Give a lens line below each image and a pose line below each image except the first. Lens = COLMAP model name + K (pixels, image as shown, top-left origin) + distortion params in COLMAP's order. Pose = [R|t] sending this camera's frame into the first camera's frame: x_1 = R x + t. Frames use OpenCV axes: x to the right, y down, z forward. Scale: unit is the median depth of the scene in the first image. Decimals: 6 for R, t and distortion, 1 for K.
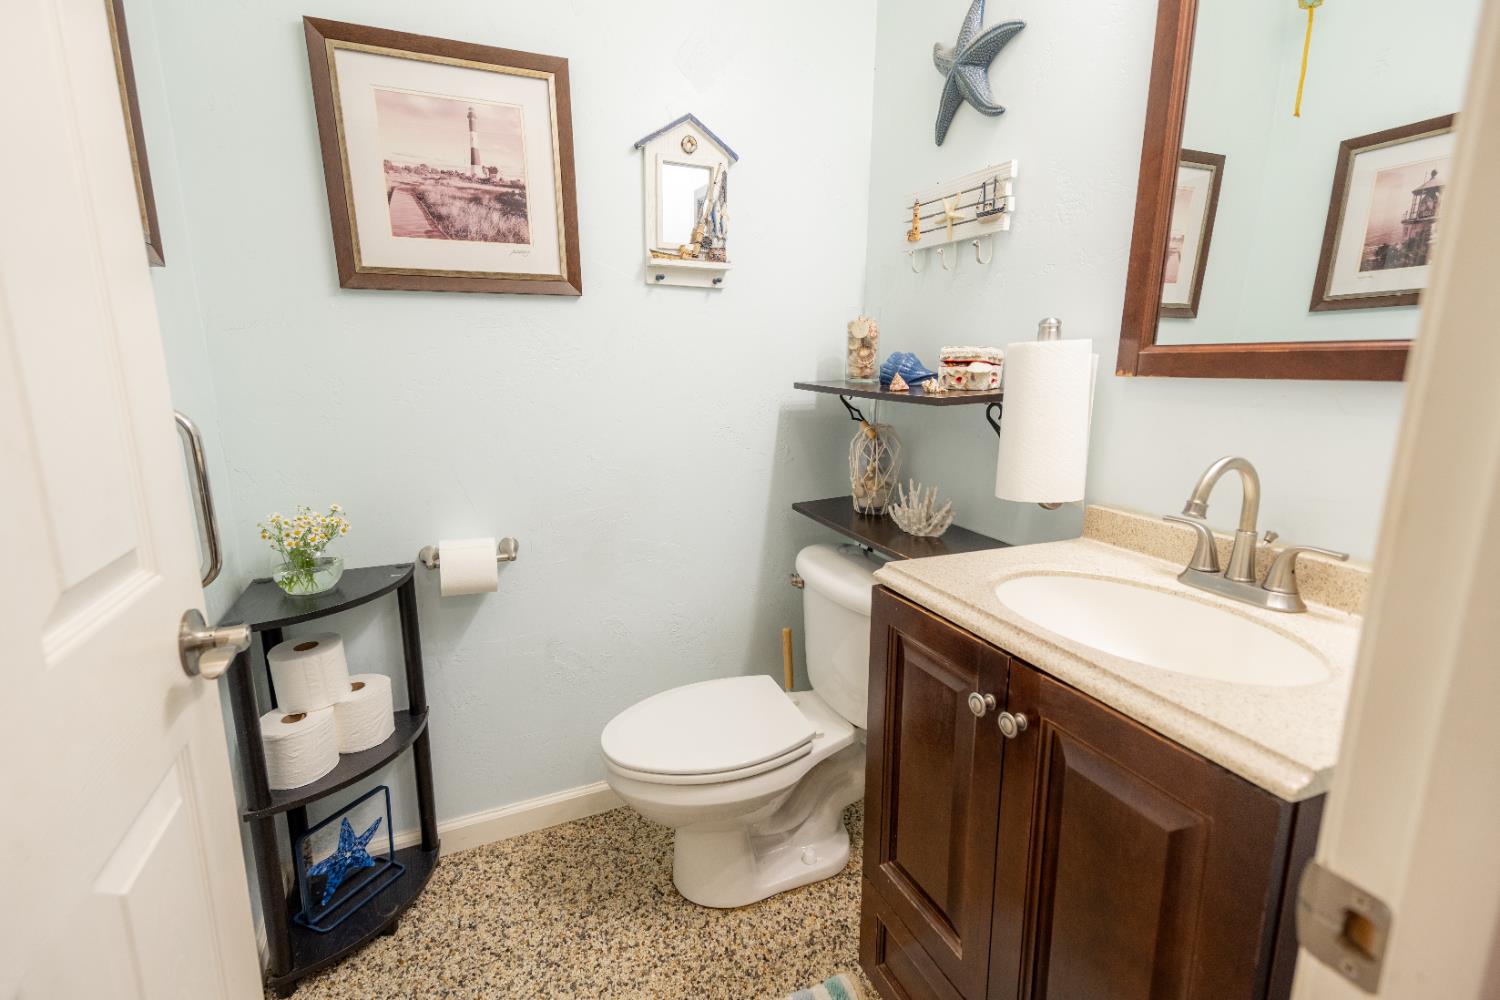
lens RADIAL K [[692.6, 0, 746.6], [0, 692.6, 488.1], [0, 0, 1]] dist [0.038197, -0.003900]
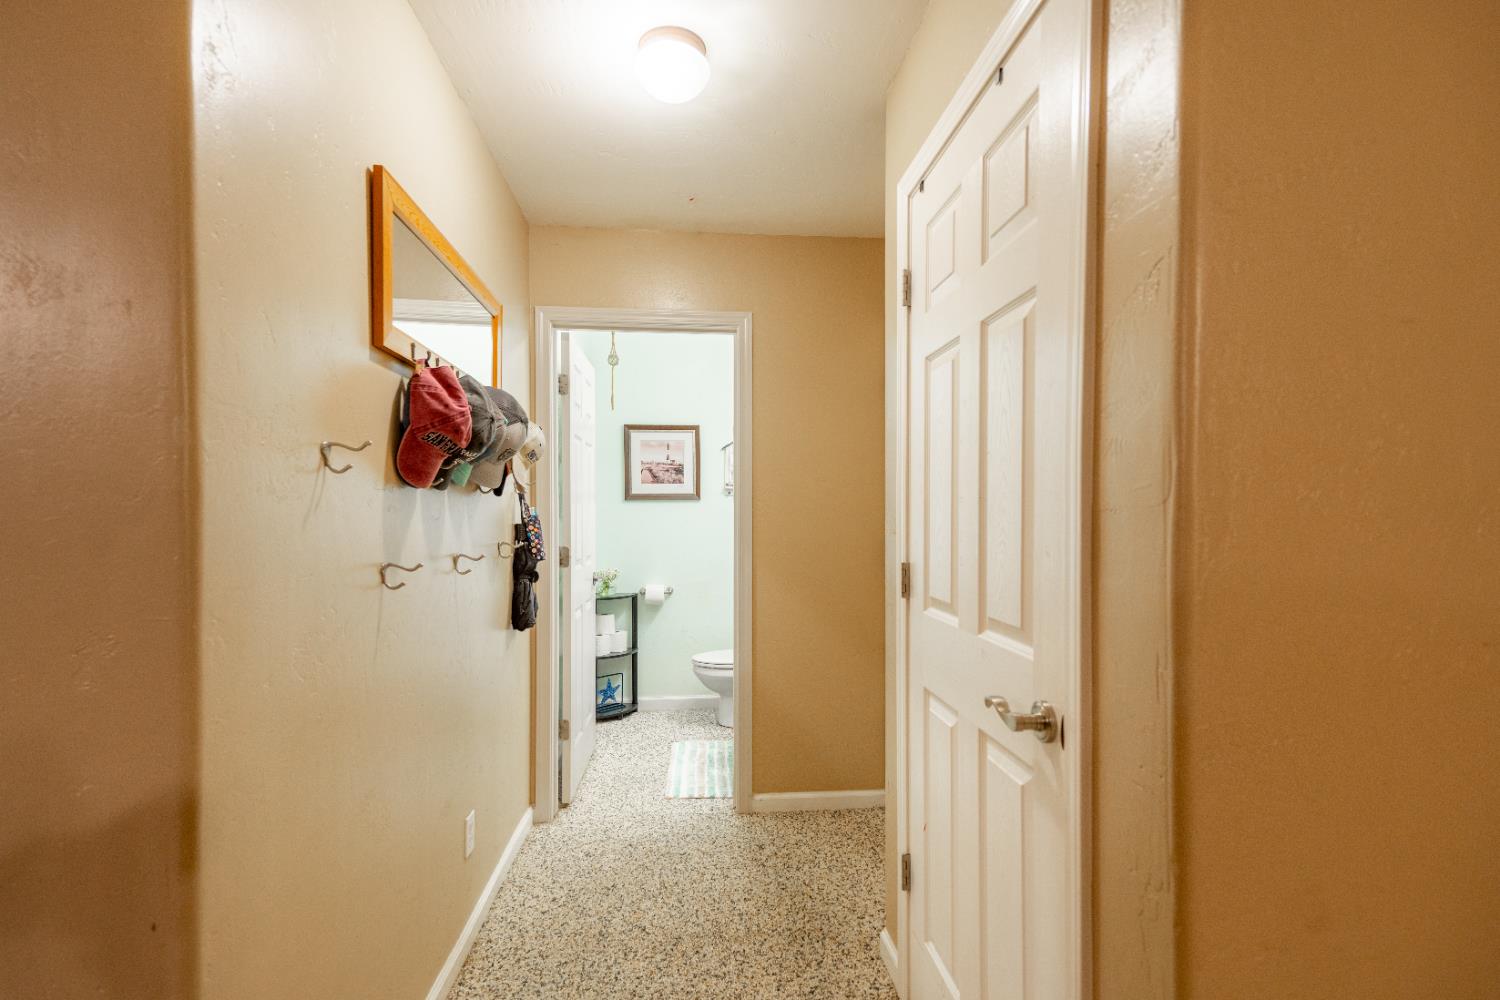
lens RADIAL K [[692.6, 0, 749.9], [0, 692.6, 512.2], [0, 0, 1]] dist [0.038197, -0.003900]
pose [[0.949434, -0.003685, -0.313946, 0.883081], [-0.058415, 0.980399, -0.188166, 0.302504], [0.308486, 0.196990, 0.930608, -1.623880]]
